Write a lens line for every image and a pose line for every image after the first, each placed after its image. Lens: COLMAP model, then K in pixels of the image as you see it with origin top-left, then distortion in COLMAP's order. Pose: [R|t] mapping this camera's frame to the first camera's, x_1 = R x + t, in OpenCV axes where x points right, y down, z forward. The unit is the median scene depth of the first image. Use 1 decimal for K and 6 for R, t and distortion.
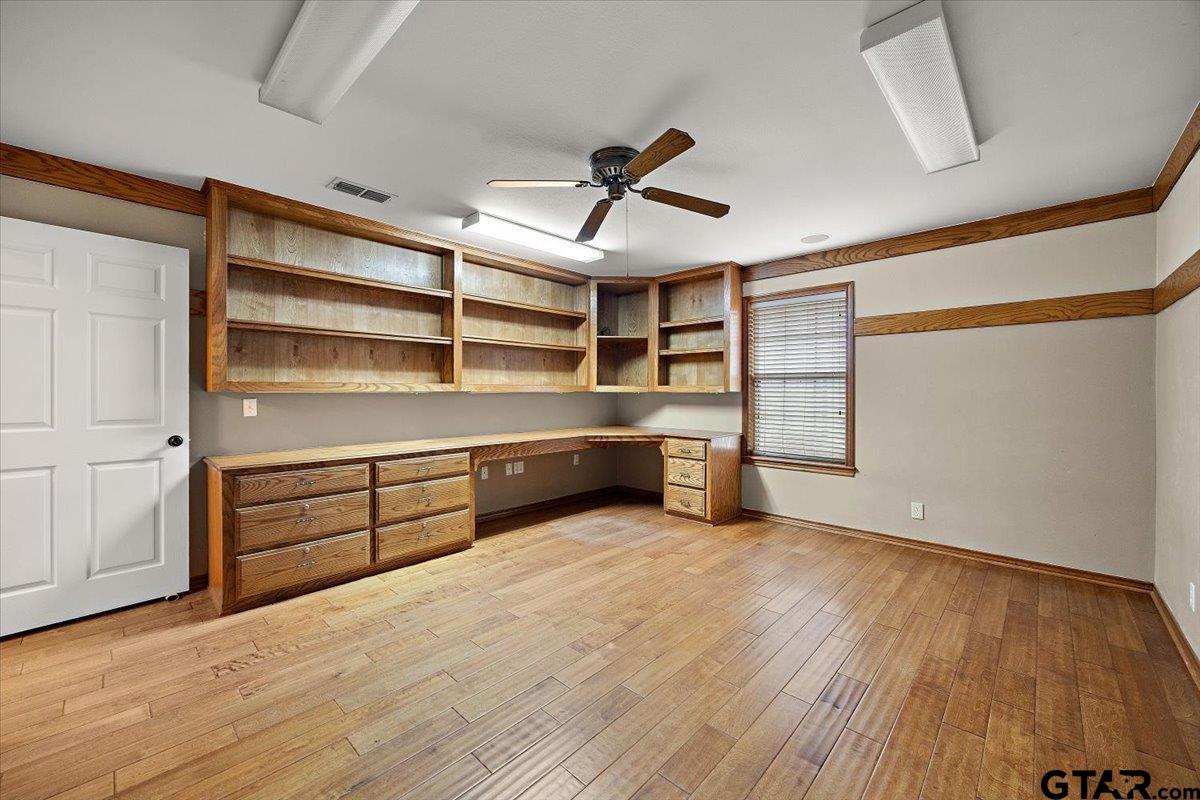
lens RADIAL K [[466.1, 0, 598.5], [0, 466.1, 395.4], [0, 0, 1]] dist [0.000959, 0.000688]
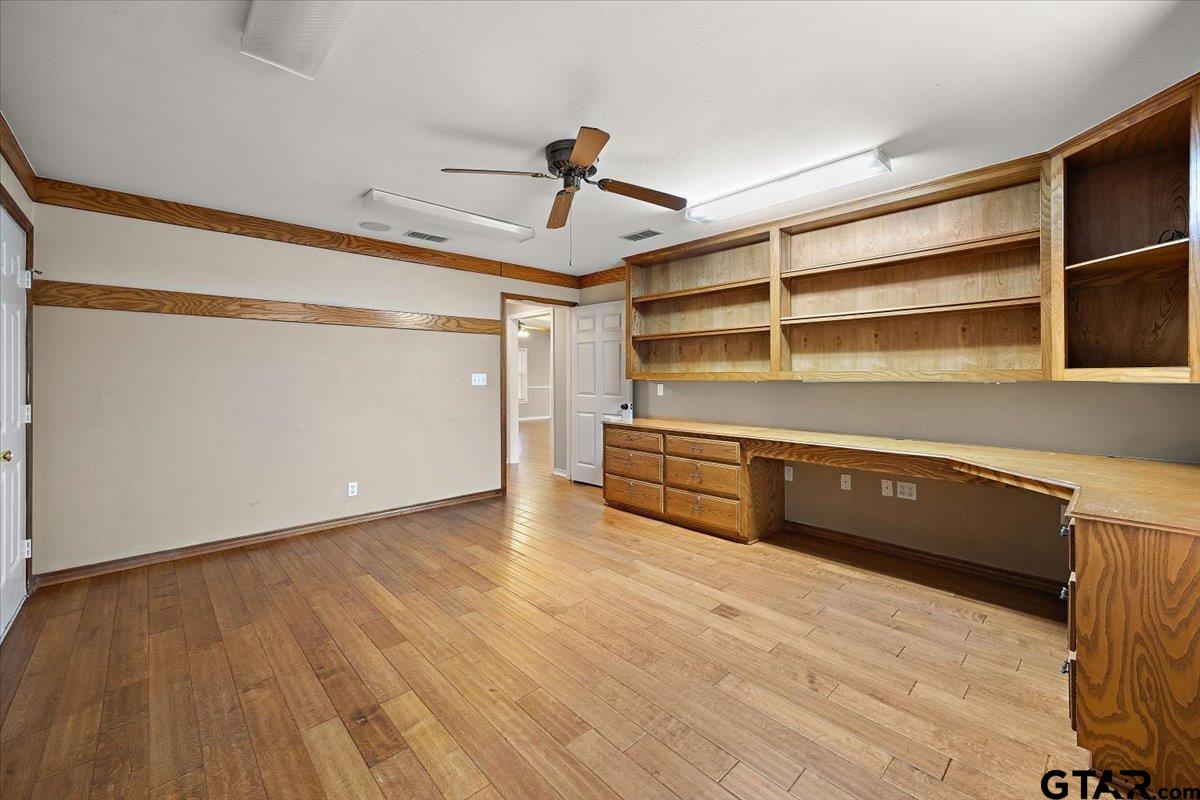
lens RADIAL K [[458.7, 0, 584.0], [0, 458.7, 374.6], [0, 0, 1]] dist [-0.001435, -0.000031]
pose [[-0.052575, -0.007117, -0.998592, 0.685950], [-0.009714, 0.999931, -0.006615, -0.009979], [0.998570, 0.009353, -0.052641, 0.722001]]
